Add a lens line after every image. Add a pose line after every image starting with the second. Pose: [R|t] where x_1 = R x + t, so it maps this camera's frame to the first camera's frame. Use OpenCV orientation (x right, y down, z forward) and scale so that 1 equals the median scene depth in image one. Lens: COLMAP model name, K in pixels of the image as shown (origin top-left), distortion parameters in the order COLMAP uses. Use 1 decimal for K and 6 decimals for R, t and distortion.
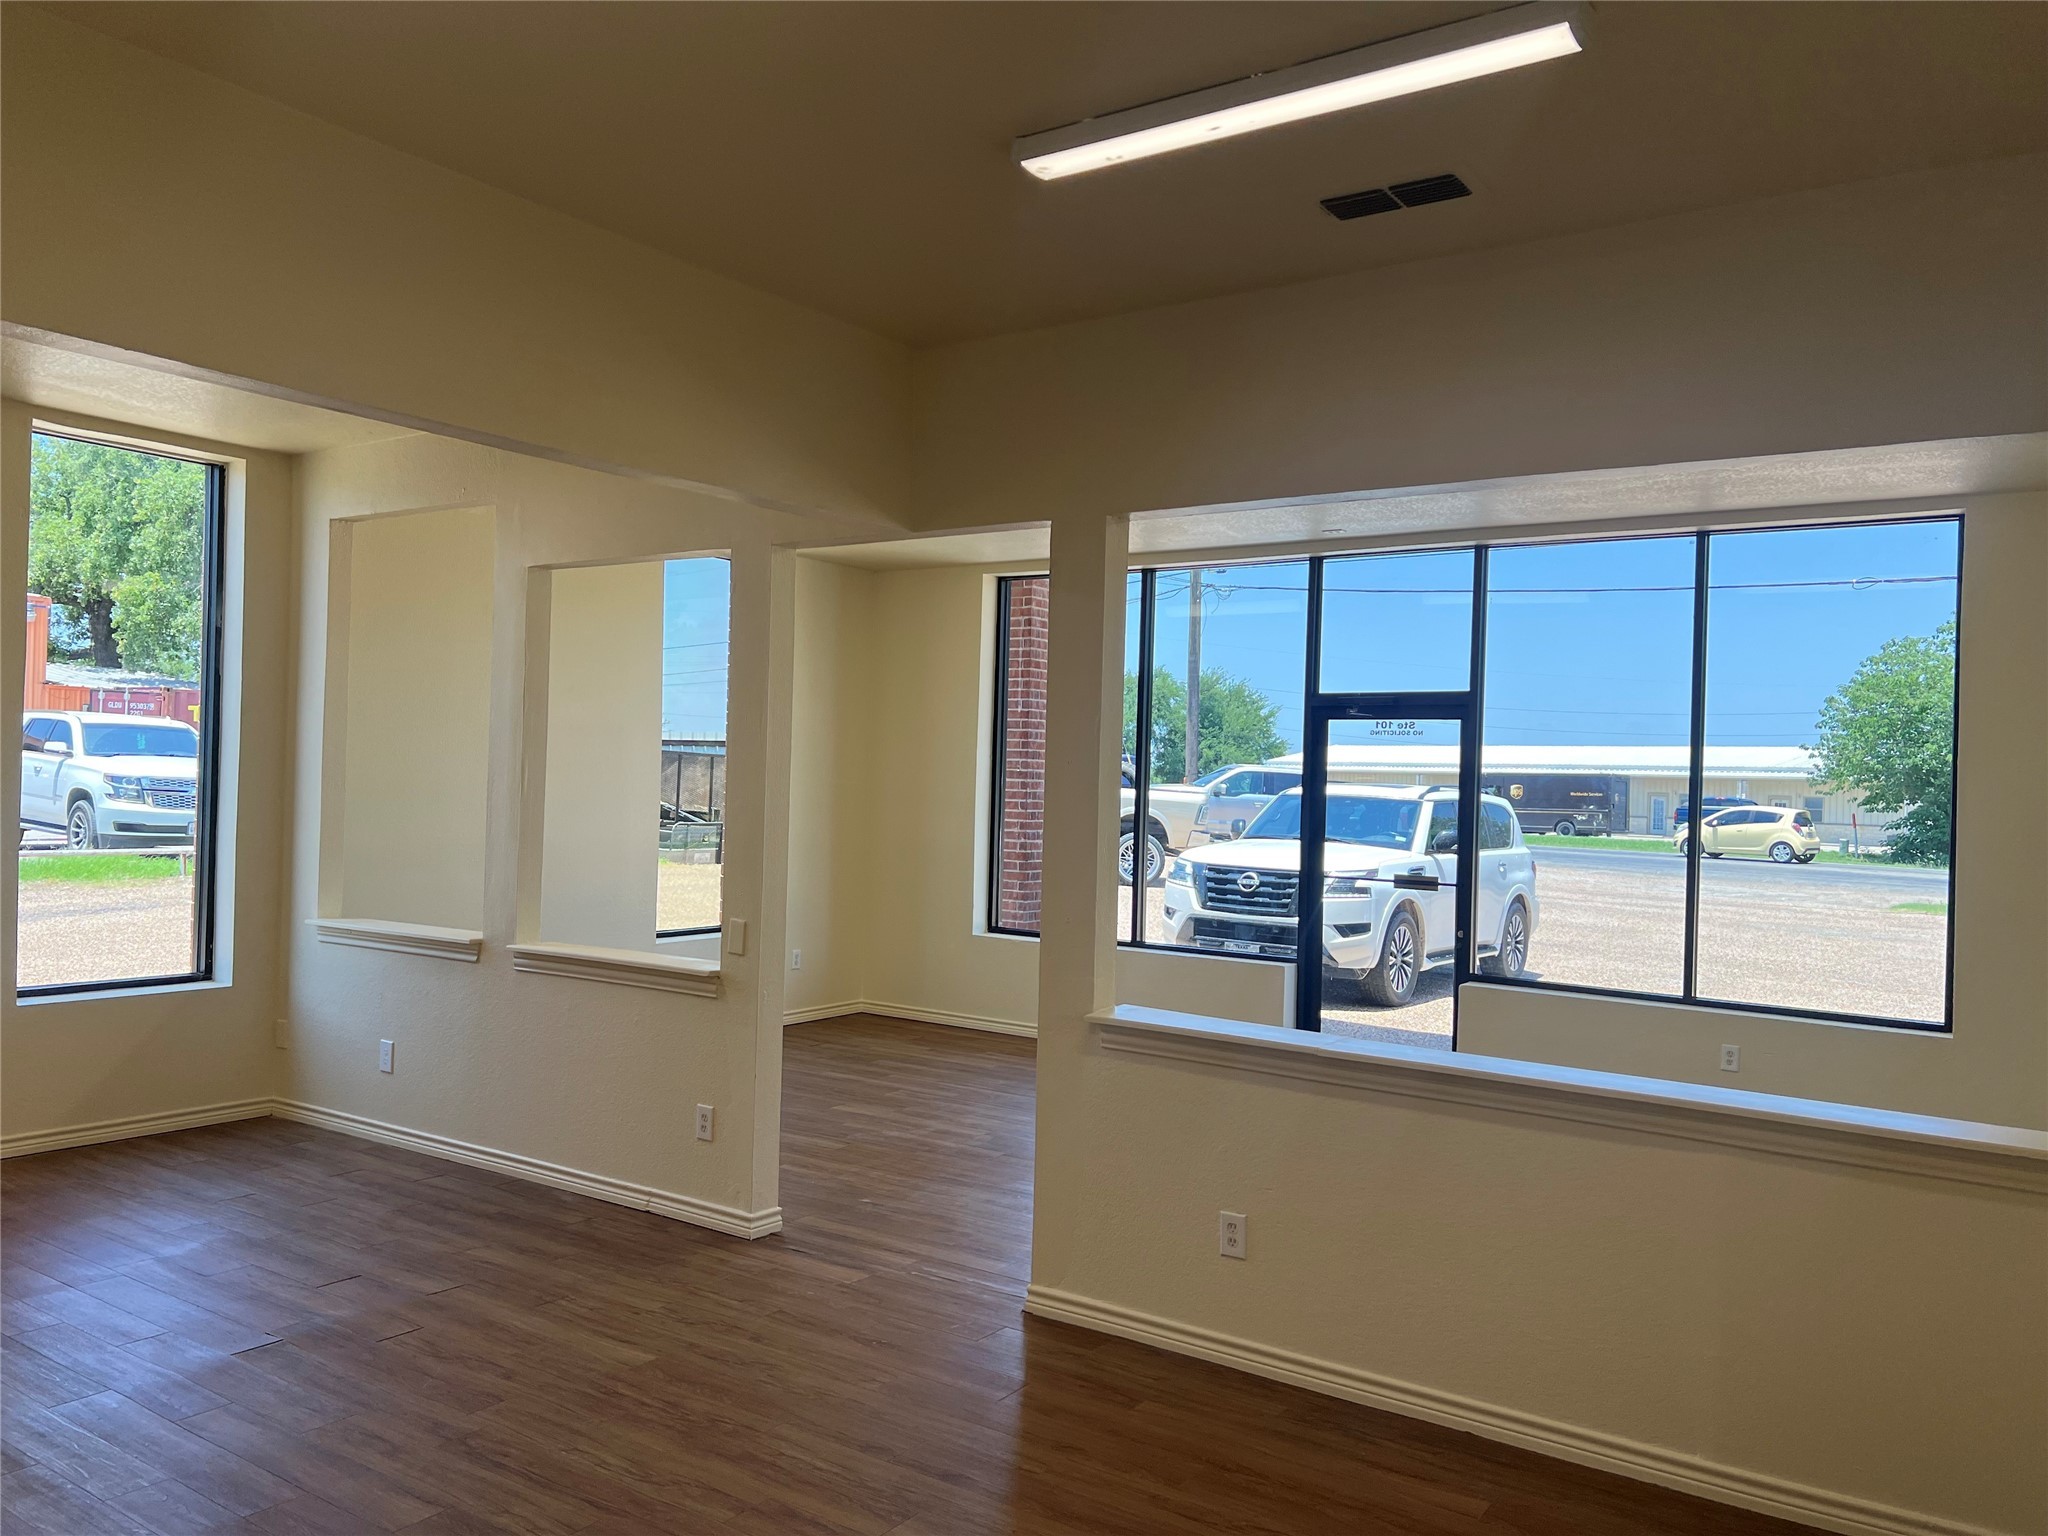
lens RADIAL K [[1540.0, 0, 1013.8], [0, 1540.0, 769.4], [0, 0, 1]] dist [0.055800, -0.065677]
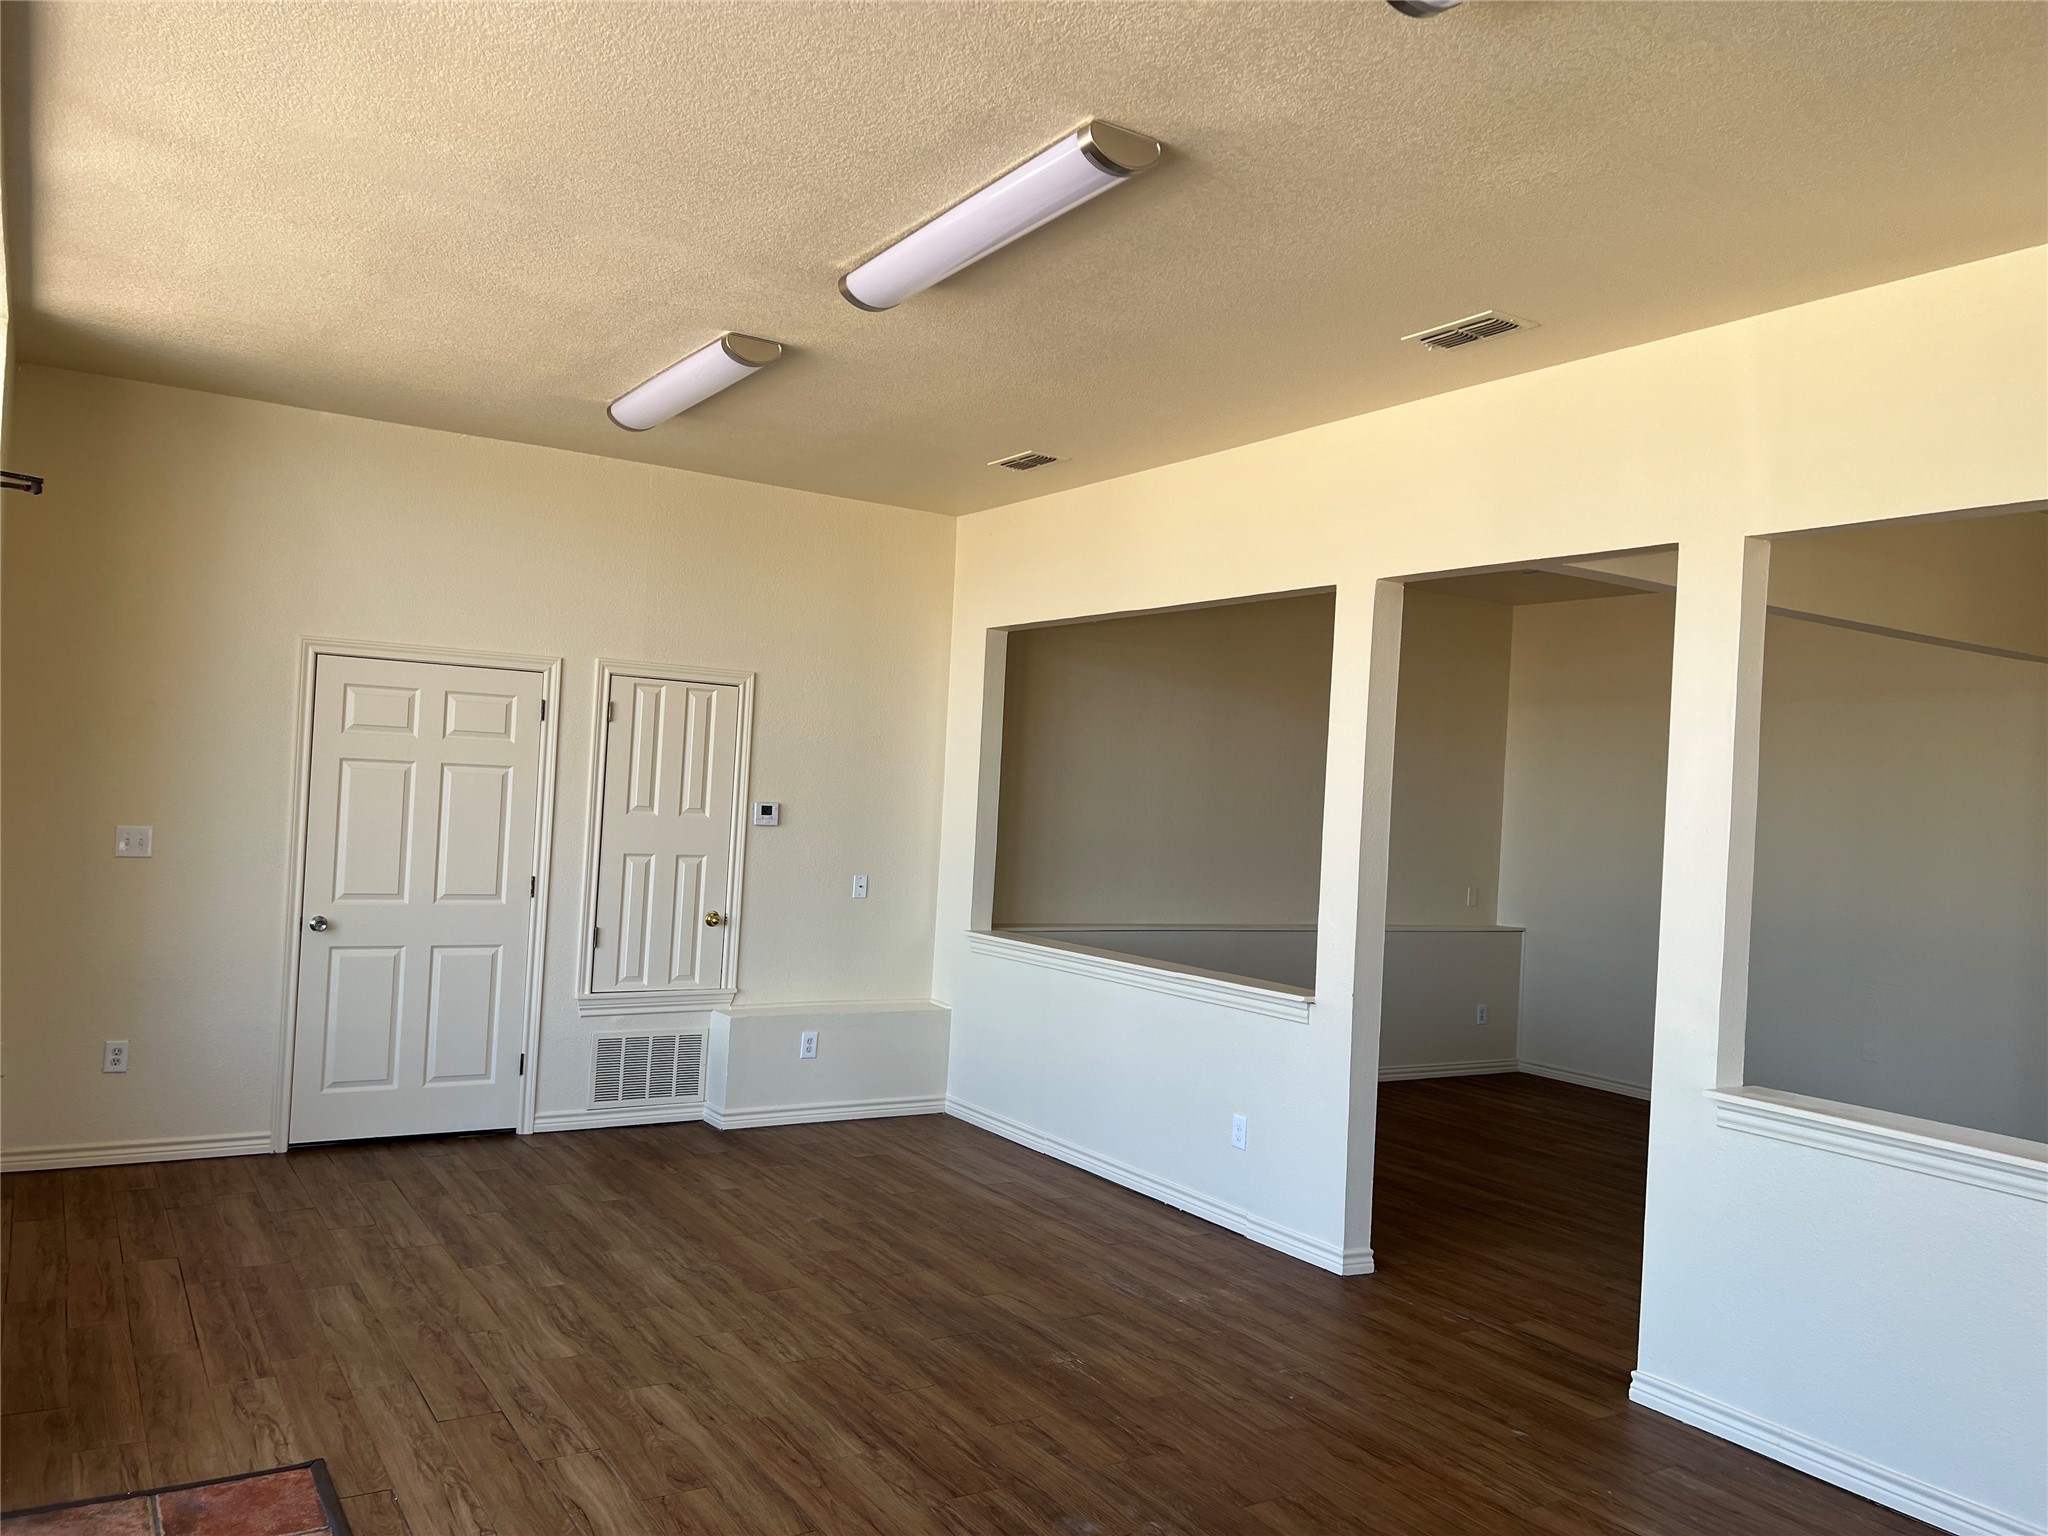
lens RADIAL K [[1540.0, 0, 1036.6], [0, 1540.0, 779.0], [0, 0, 1]] dist [0.055800, -0.065677]
pose [[-0.918822, -0.076304, 0.387225, -0.155230], [-0.084498, 0.996415, -0.004153, 0.011943], [-0.385520, -0.036535, -0.921976, 1.857540]]
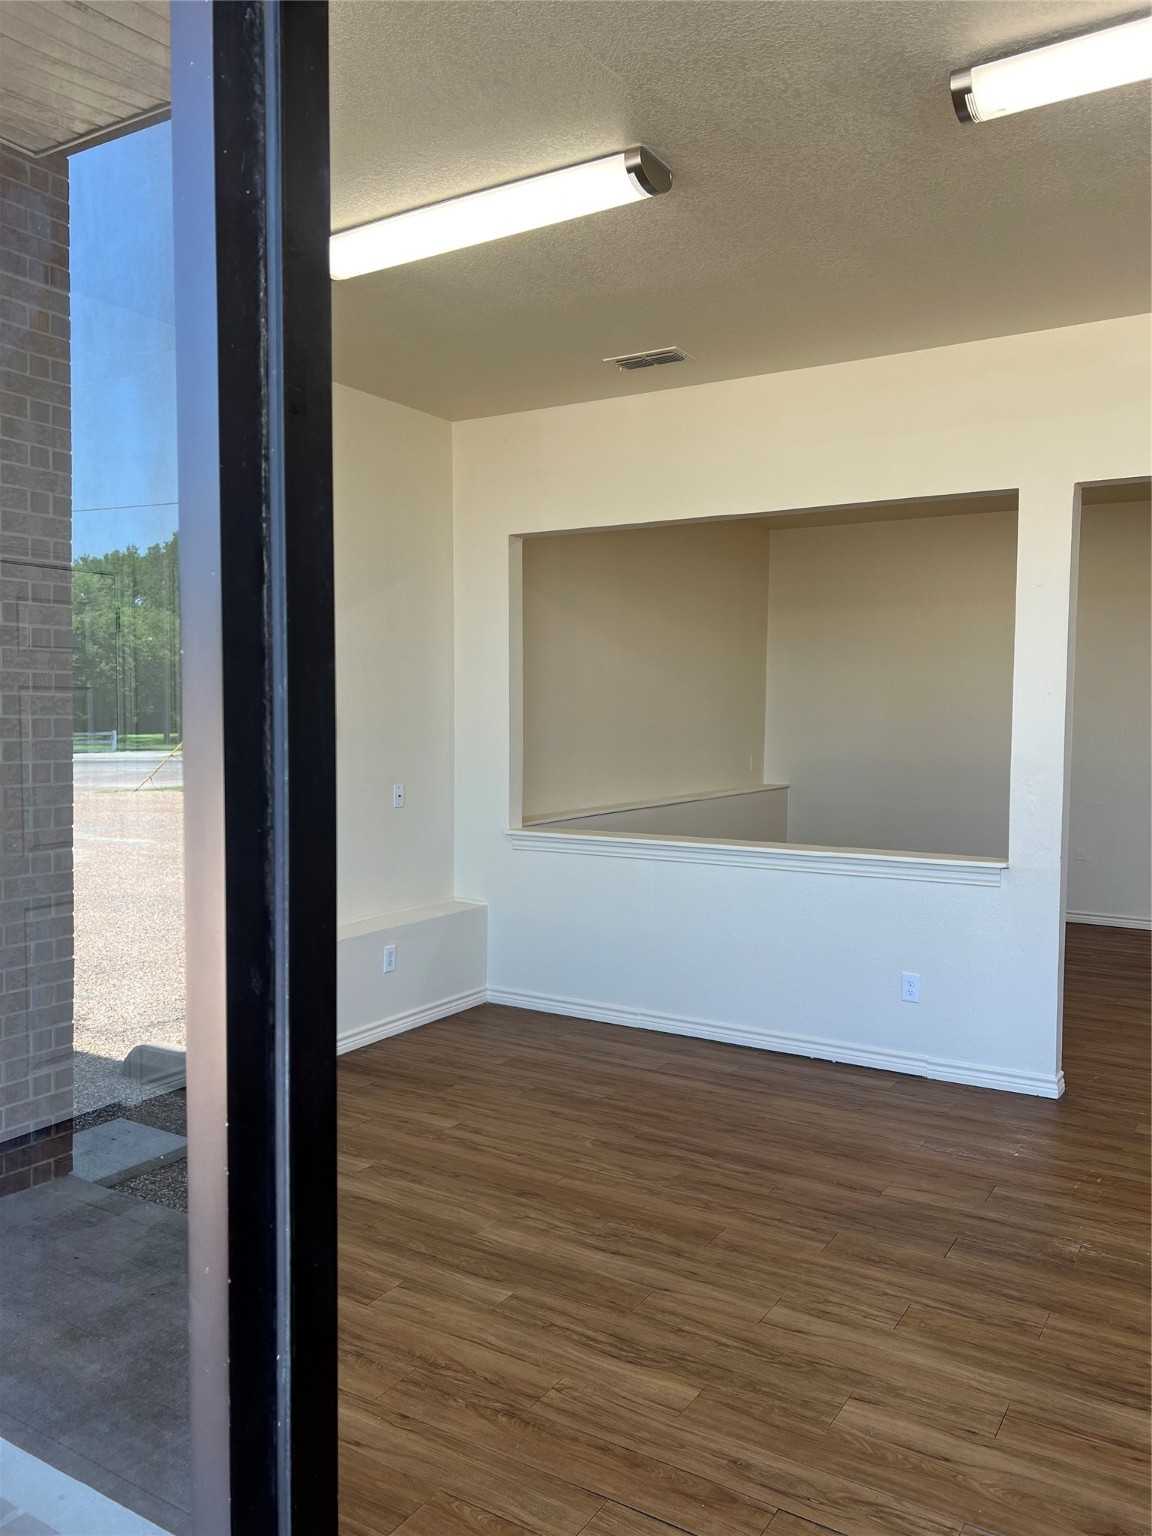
lens RADIAL K [[1155.0, 0, 587.0], [0, 1155.0, 777.2], [0, 0, 1]] dist [0.055800, -0.065677]
pose [[-0.997819, -0.034788, -0.056097, 0.411531], [-0.037671, 0.997979, 0.051178, 0.040550], [0.054203, 0.053180, -0.997113, 1.683138]]
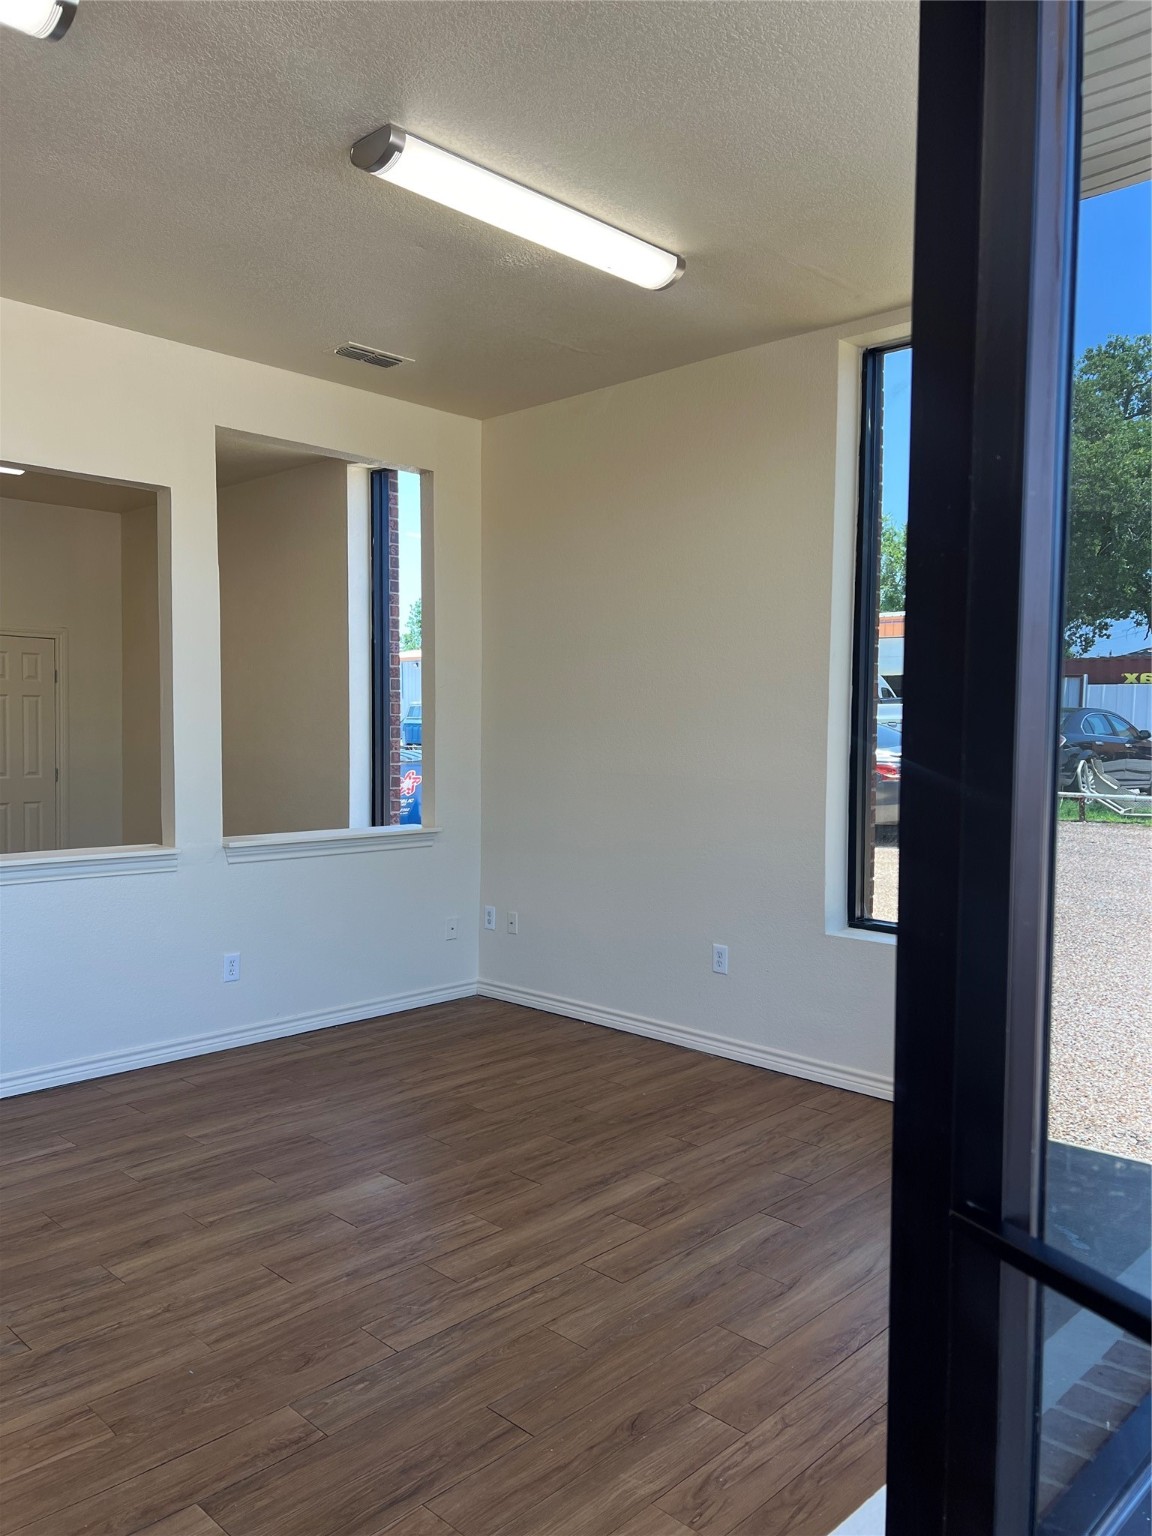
lens RADIAL K [[1155.0, 0, 586.3], [0, 1155.0, 781.1], [0, 0, 1]] dist [0.055800, -0.065677]
pose [[-0.158337, 0.019899, -0.987185, 0.482600], [-0.008685, 0.999730, 0.021545, 0.055169], [0.987347, 0.011985, -0.158121, 1.588926]]
